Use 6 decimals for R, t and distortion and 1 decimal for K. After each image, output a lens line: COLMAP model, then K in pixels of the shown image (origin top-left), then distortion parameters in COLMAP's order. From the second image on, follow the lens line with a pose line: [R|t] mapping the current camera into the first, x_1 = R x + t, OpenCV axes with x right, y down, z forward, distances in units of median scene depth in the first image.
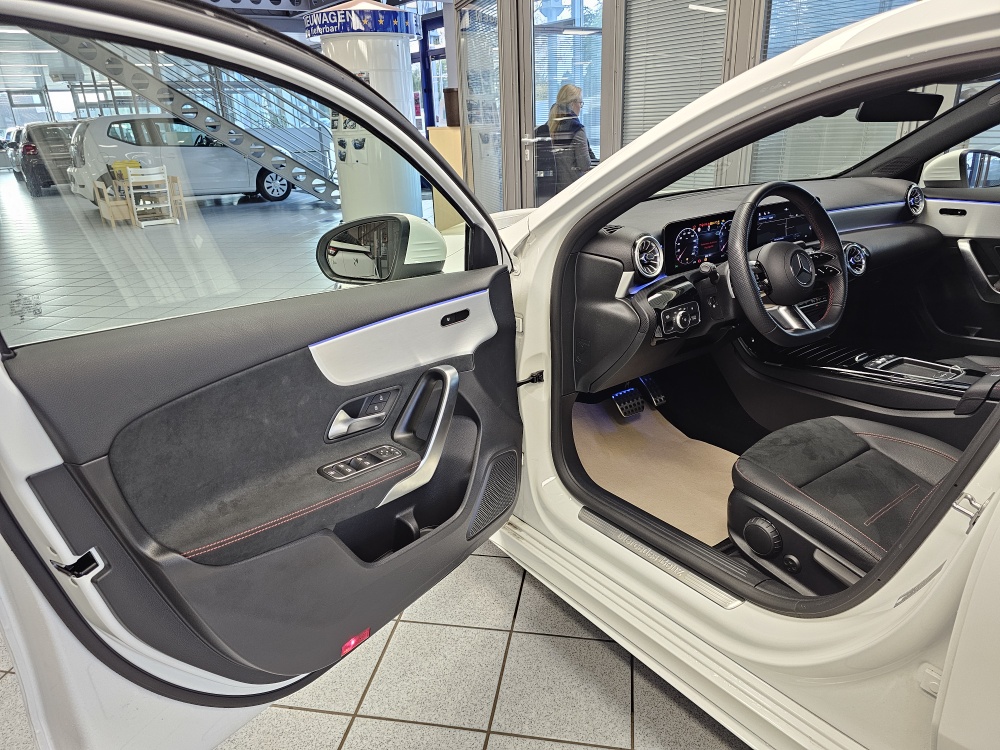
lens RADIAL K [[665.7, 0, 500.4], [0, 665.7, 394.4], [0, 0, 1]] dist [0.038132, -0.001402]
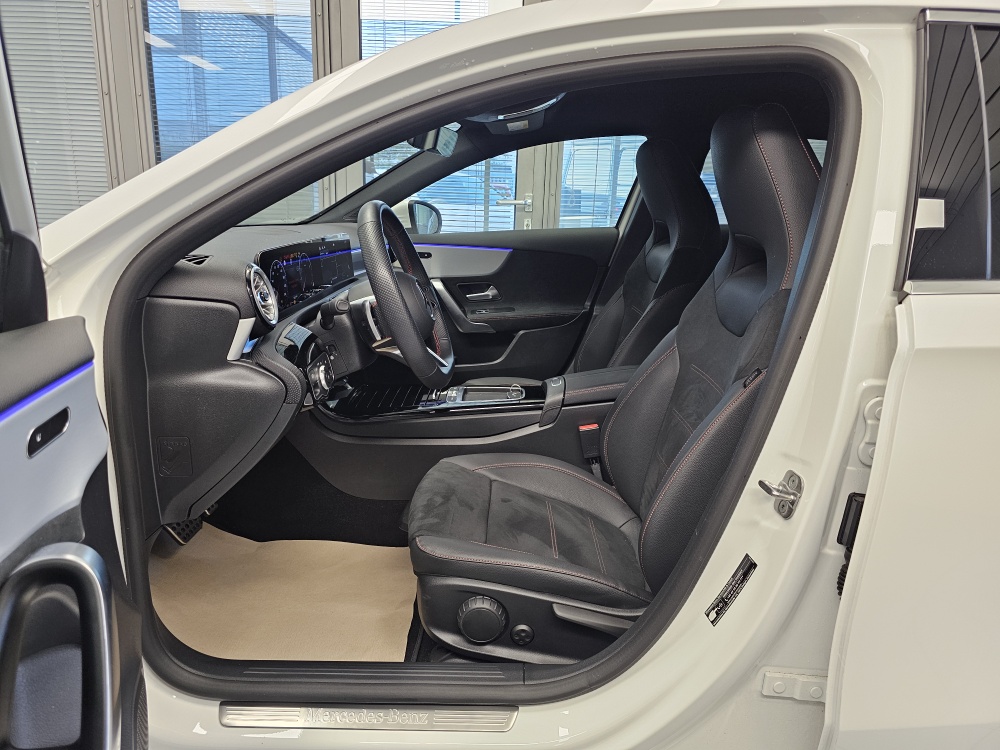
lens RADIAL K [[676.1, 0, 485.6], [0, 676.1, 371.2], [0, 0, 1]] dist [0.053379, -0.068216]
pose [[0.615627, -0.148092, 0.773997, -0.159048], [0.262047, 0.964761, -0.023836, -0.045395], [-0.743192, 0.217498, 0.632740, 0.333265]]
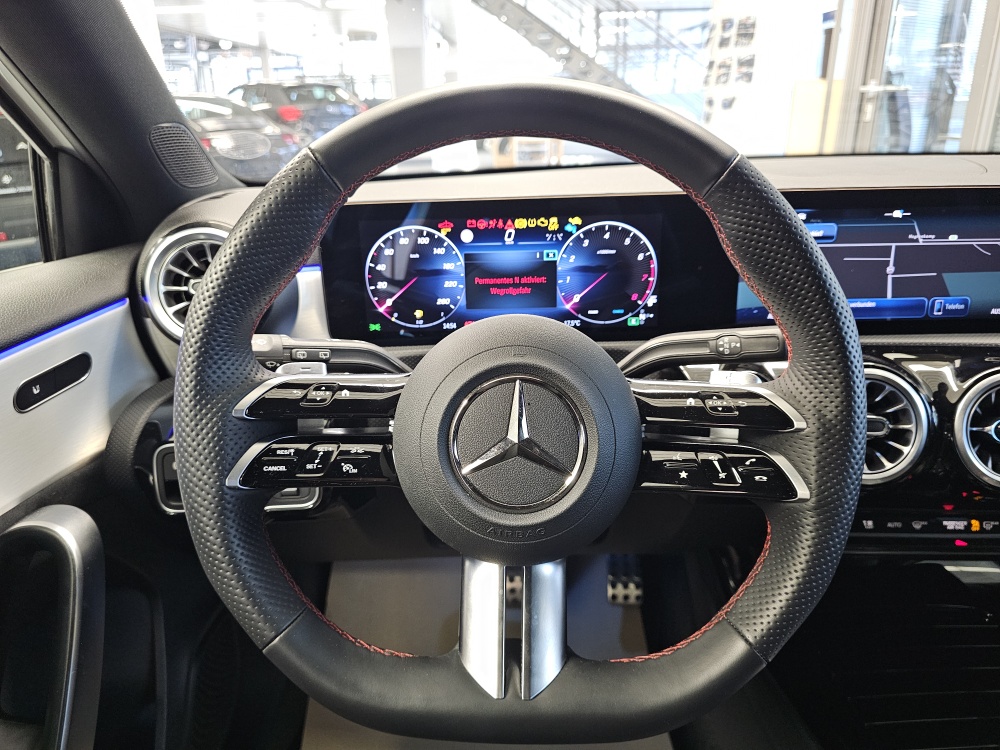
lens RADIAL K [[691.7, 0, 500.0], [0, 691.7, 375.0], [0, 0, 1]] dist [0.053032, -0.076488]
pose [[0.808709, 0.232334, -0.540380, 0.467674], [-0.231810, 0.970223, 0.070226, -0.185073], [0.540605, 0.068473, 0.838486, 0.642923]]
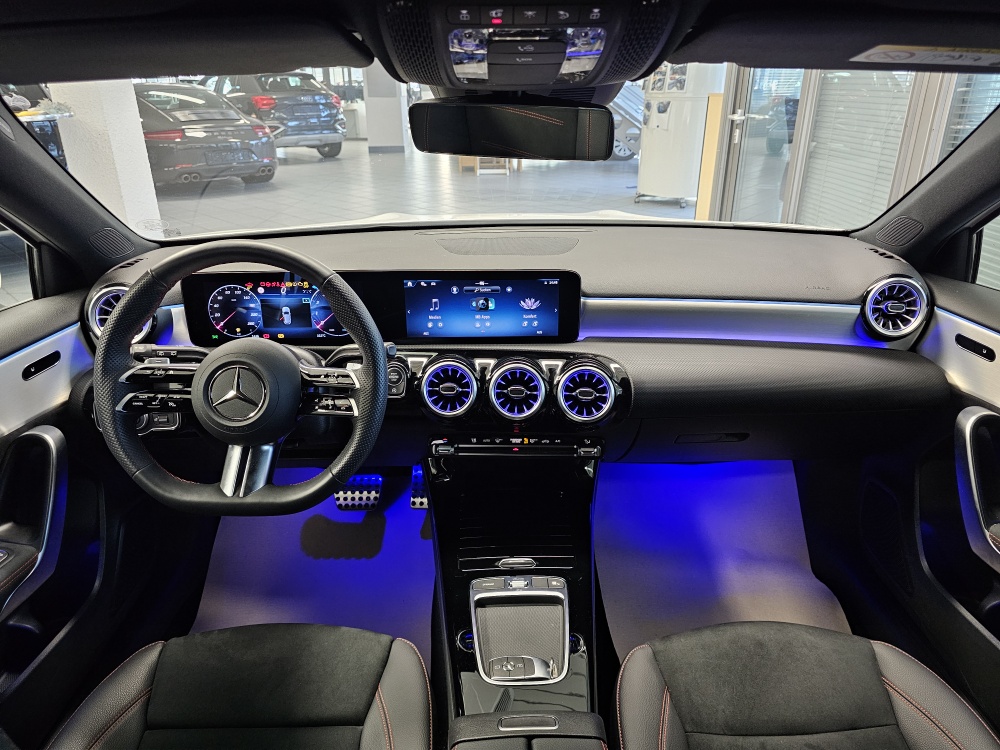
lens RADIAL K [[676.4, 0, 501.8], [0, 676.4, 376.8], [0, 0, 1]] dist [0.064199, -0.072236]
pose [[0.821619, 0.255688, -0.509477, 0.769568], [-0.240785, 0.965781, 0.096384, -0.256875], [0.516687, 0.043483, 0.855069, 0.496497]]
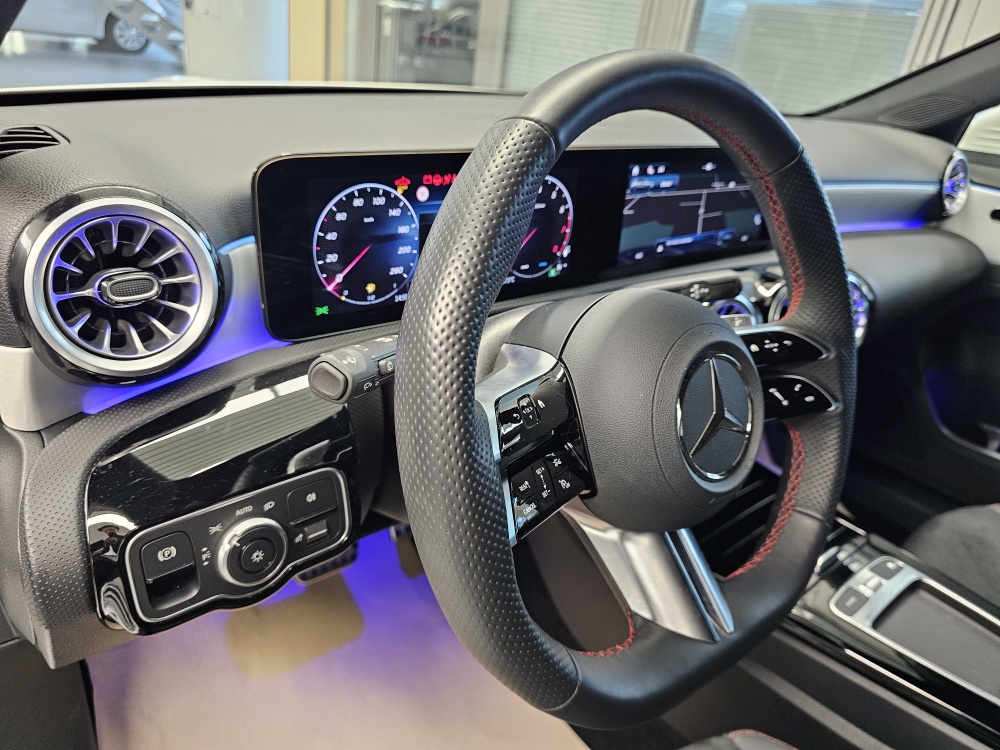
lens RADIAL K [[682.4, 0, 500.4], [0, 682.4, 379.7], [0, 0, 1]] dist [0.063504, -0.072026]
pose [[0.985946, 0.106360, 0.128835, 0.270293], [-0.117861, 0.989370, 0.085186, -0.174286], [-0.118405, -0.099173, 0.988000, 0.612921]]
